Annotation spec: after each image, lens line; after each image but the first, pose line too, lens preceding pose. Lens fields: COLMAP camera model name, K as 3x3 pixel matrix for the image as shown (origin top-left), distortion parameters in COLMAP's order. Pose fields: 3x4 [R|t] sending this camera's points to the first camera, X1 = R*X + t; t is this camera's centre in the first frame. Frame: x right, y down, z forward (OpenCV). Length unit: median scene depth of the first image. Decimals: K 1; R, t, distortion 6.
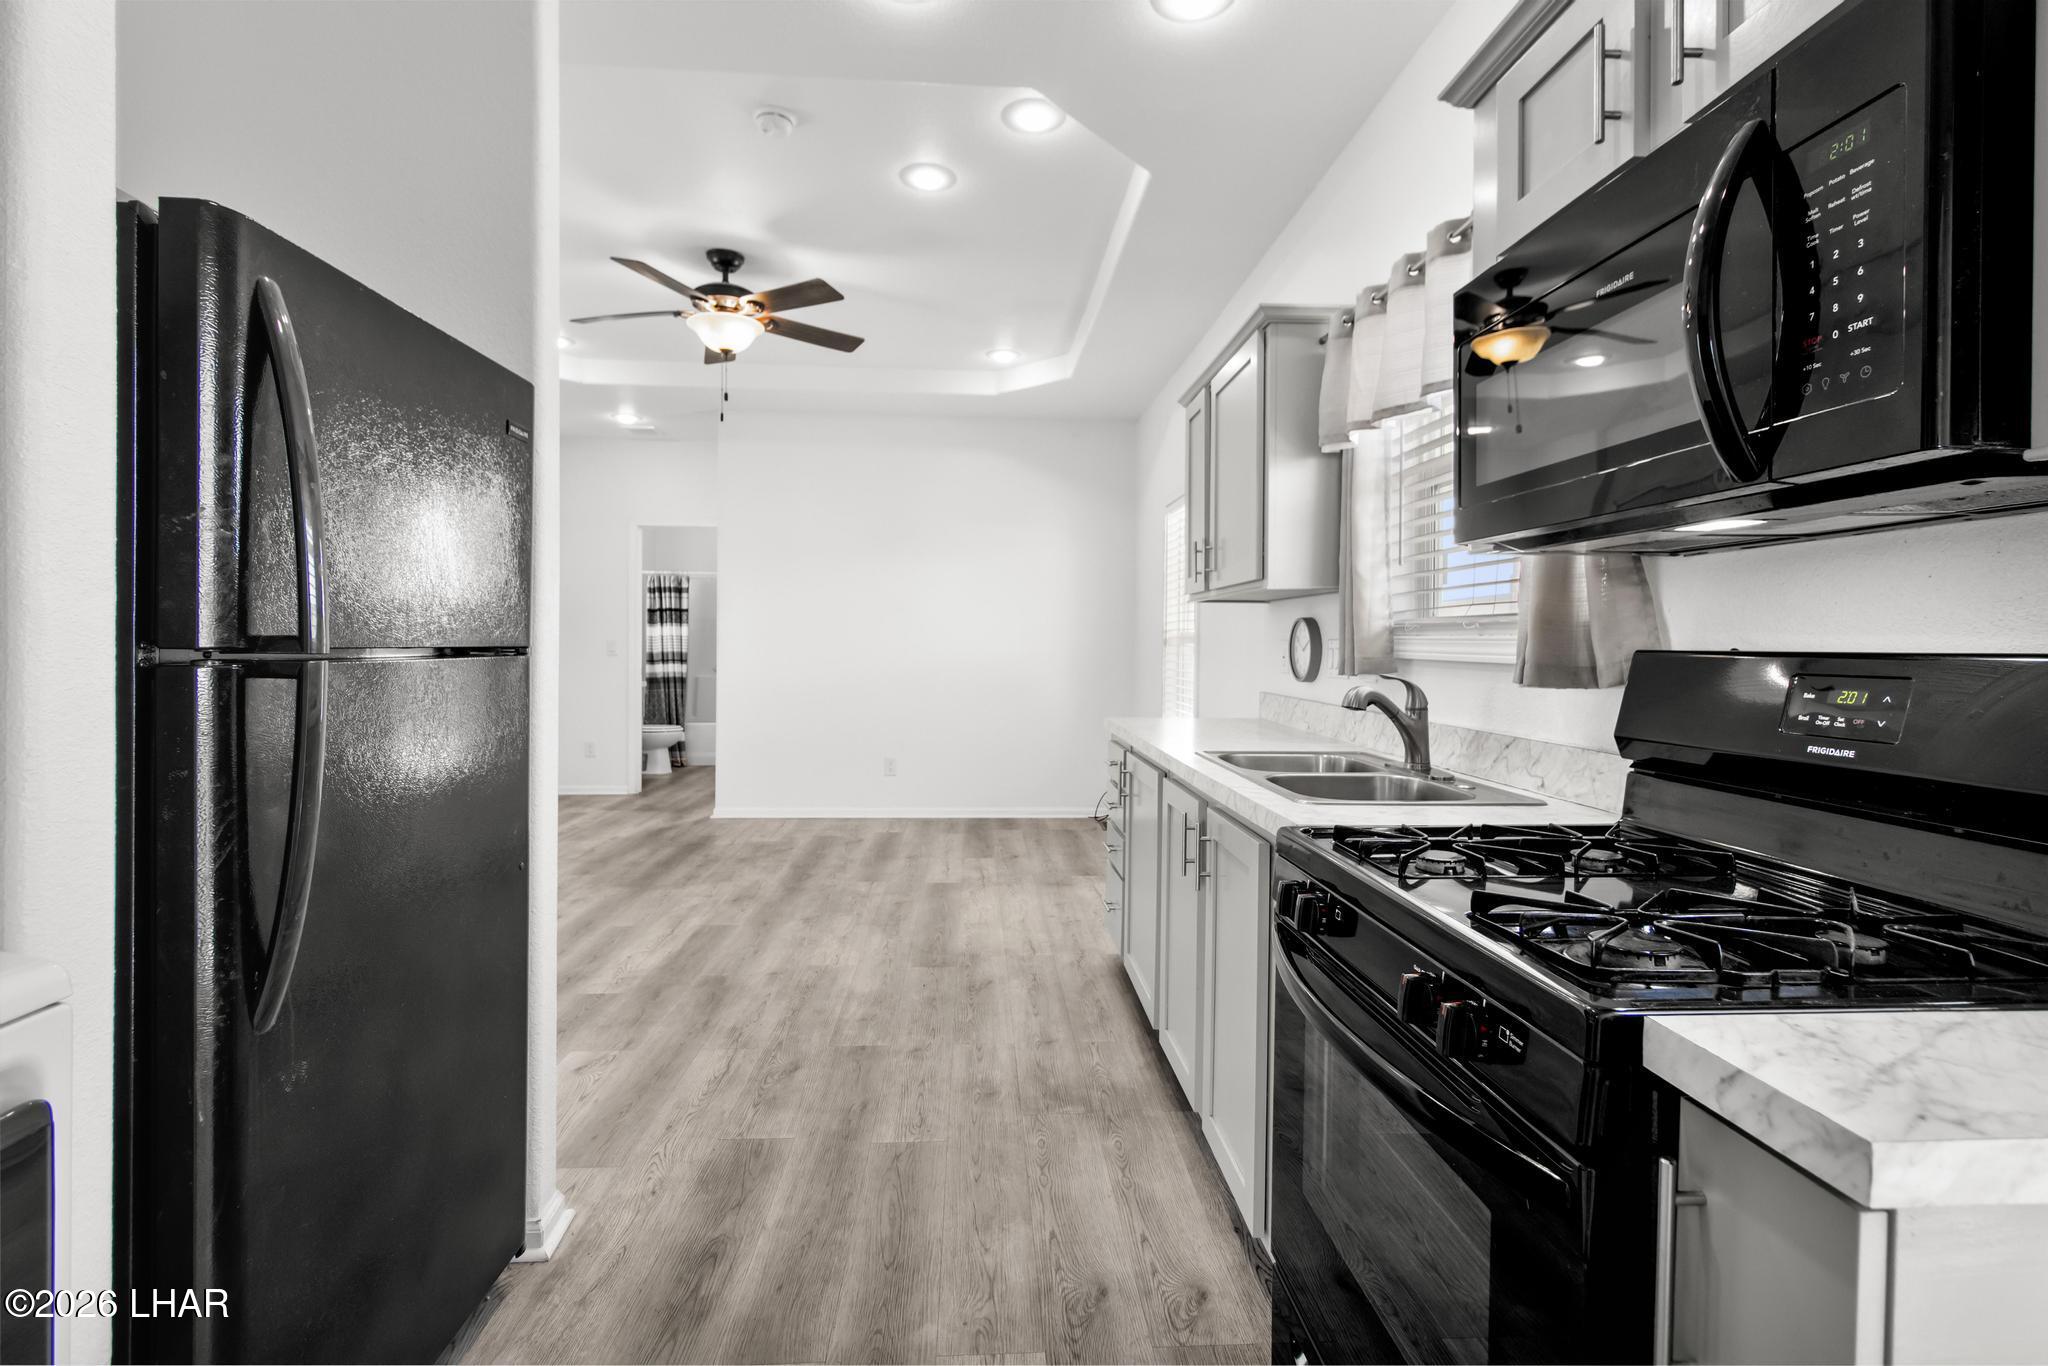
lens RADIAL K [[945.8, 0, 1033.1], [0, 945.8, 655.0], [0, 0, 1]] dist [-0.001259, 0.000457]
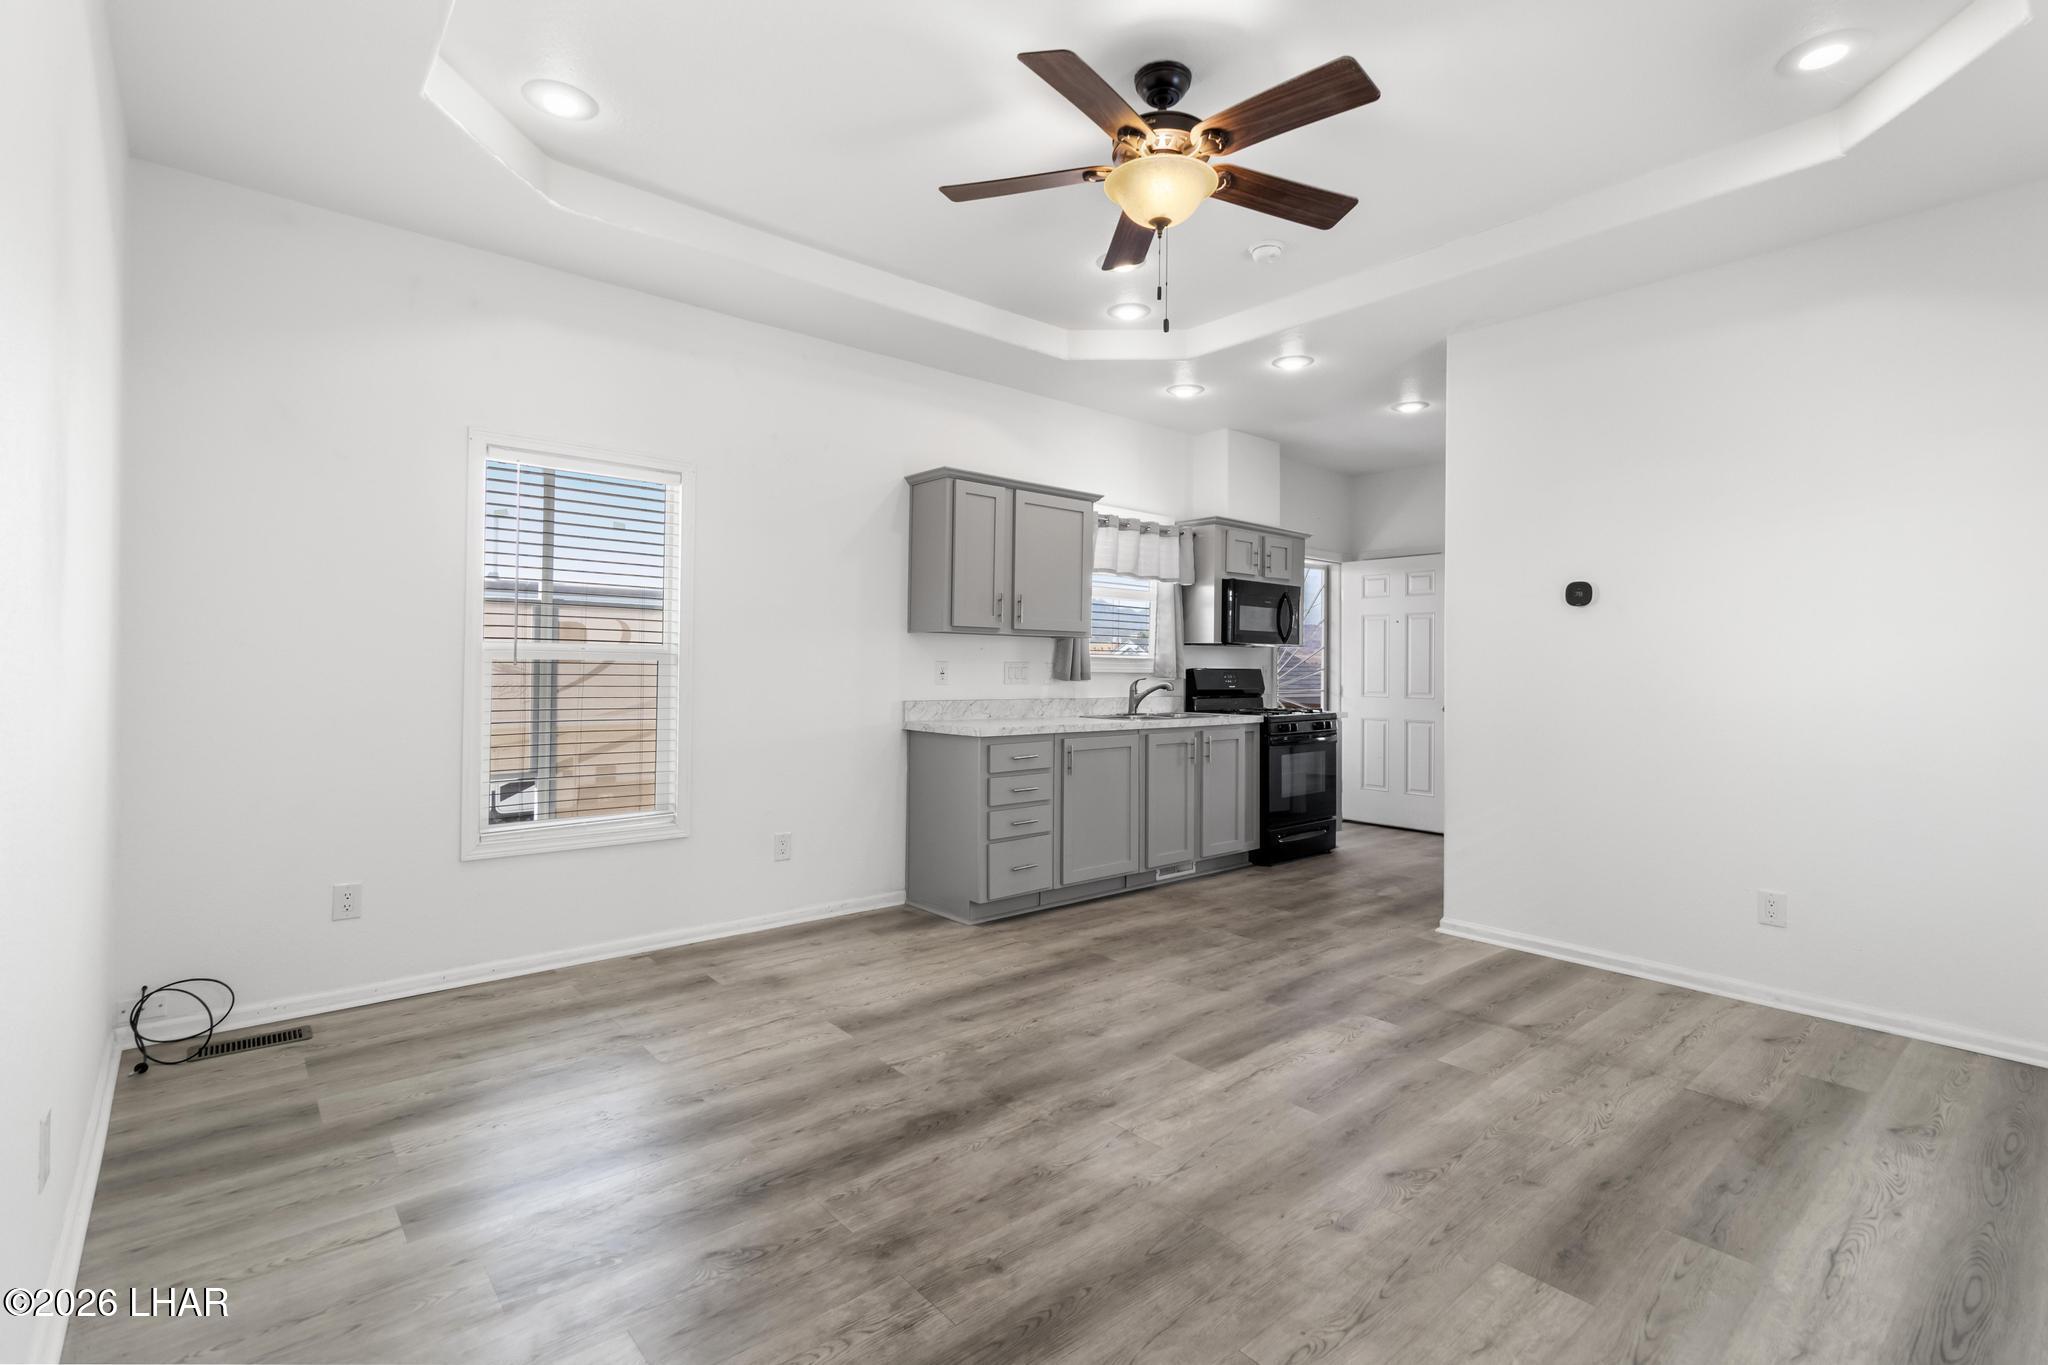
lens RADIAL K [[945.8, 0, 1033.1], [0, 945.8, 654.5], [0, 0, 1]] dist [-0.001259, 0.000457]
pose [[-0.606309, -0.005135, 0.795212, -1.139763], [-0.006256, 0.999979, 0.001687, -0.035195], [-0.795204, -0.003952, -0.606329, 2.109661]]
